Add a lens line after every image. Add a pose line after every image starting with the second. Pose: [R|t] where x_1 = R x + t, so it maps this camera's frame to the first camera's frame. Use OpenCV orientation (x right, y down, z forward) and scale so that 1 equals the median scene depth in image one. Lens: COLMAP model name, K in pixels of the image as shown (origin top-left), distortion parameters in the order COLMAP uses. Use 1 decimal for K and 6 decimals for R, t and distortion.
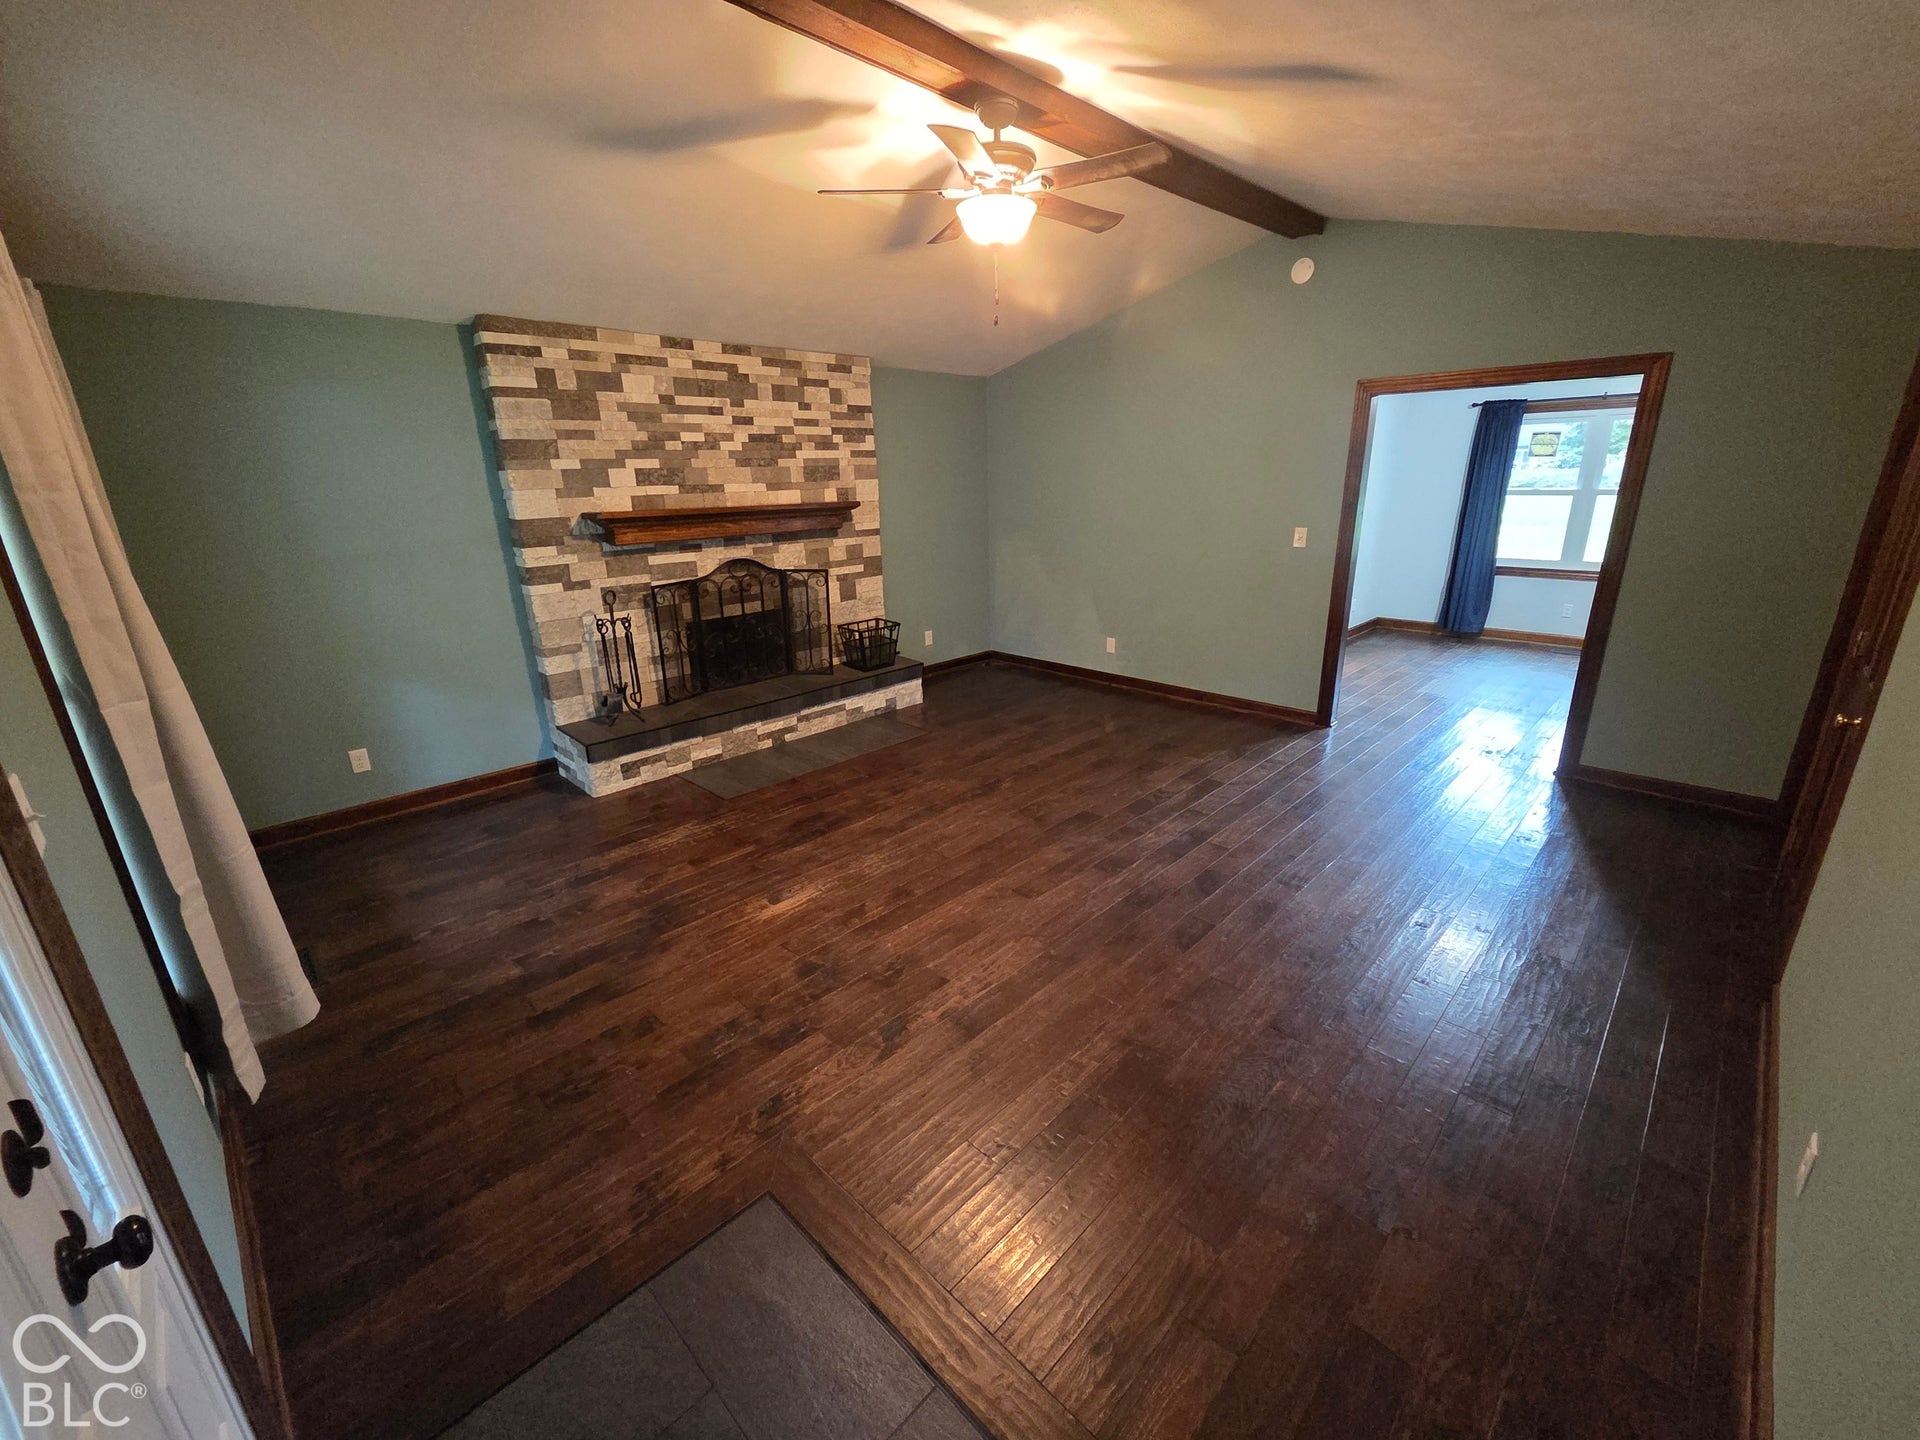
lens RADIAL K [[786.1, 0, 965.0], [0, 786.1, 726.9], [0, 0, 1]] dist [0.002402, 0.000276]
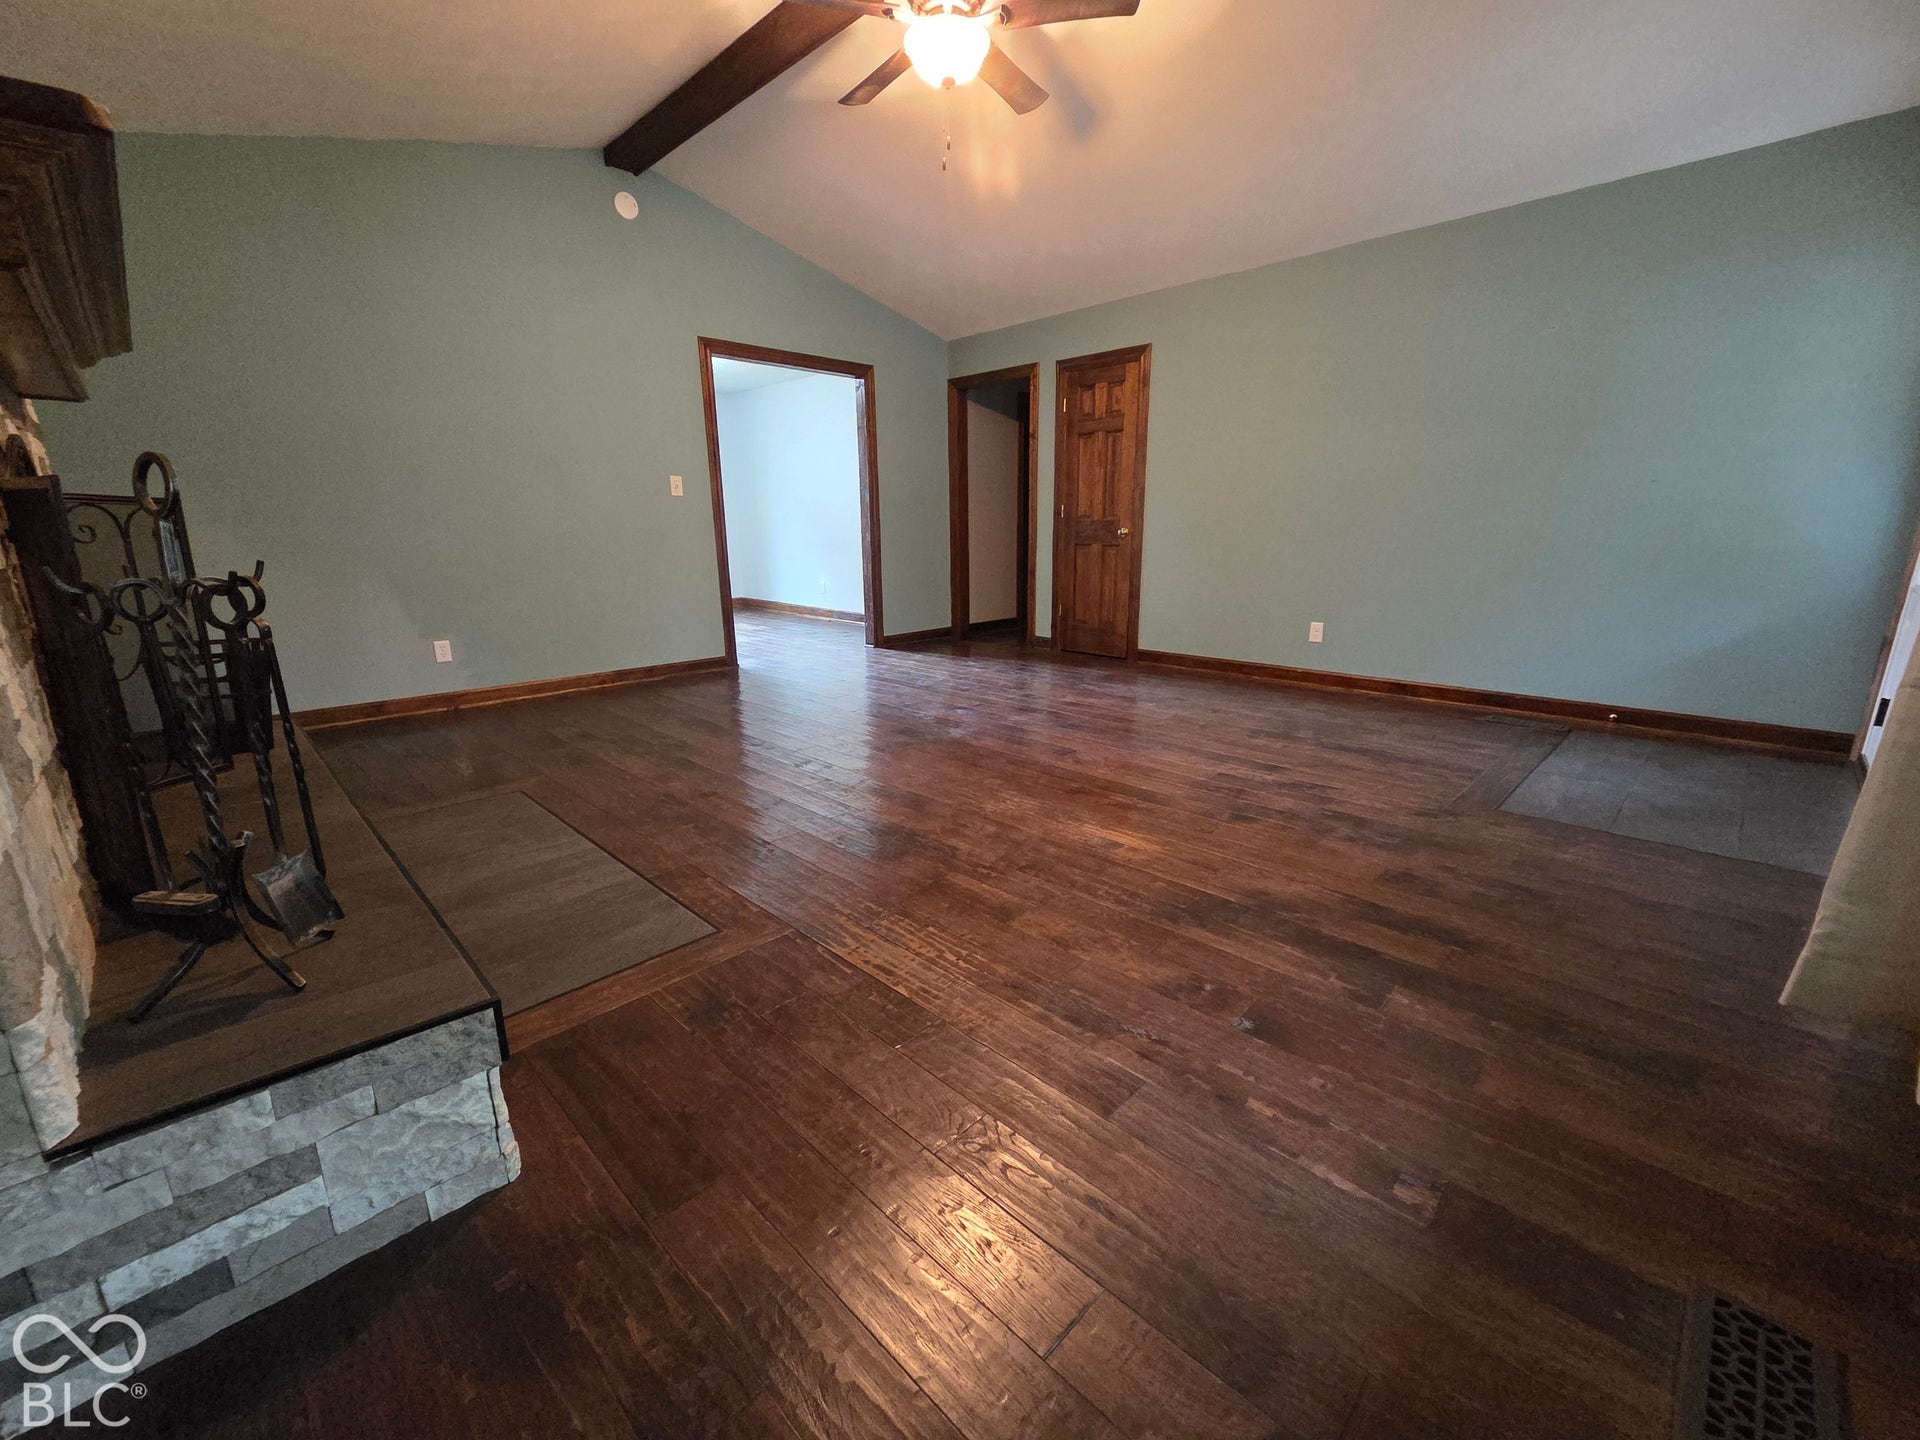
lens RADIAL K [[786.1, 0, 965.0], [0, 786.1, 726.9], [0, 0, 1]] dist [0.002402, 0.000276]
pose [[0.004513, -0.232138, 0.972672, -0.632138], [0.315109, 0.923458, 0.218931, -0.063845], [-0.949045, 0.305510, 0.077316, 0.689827]]
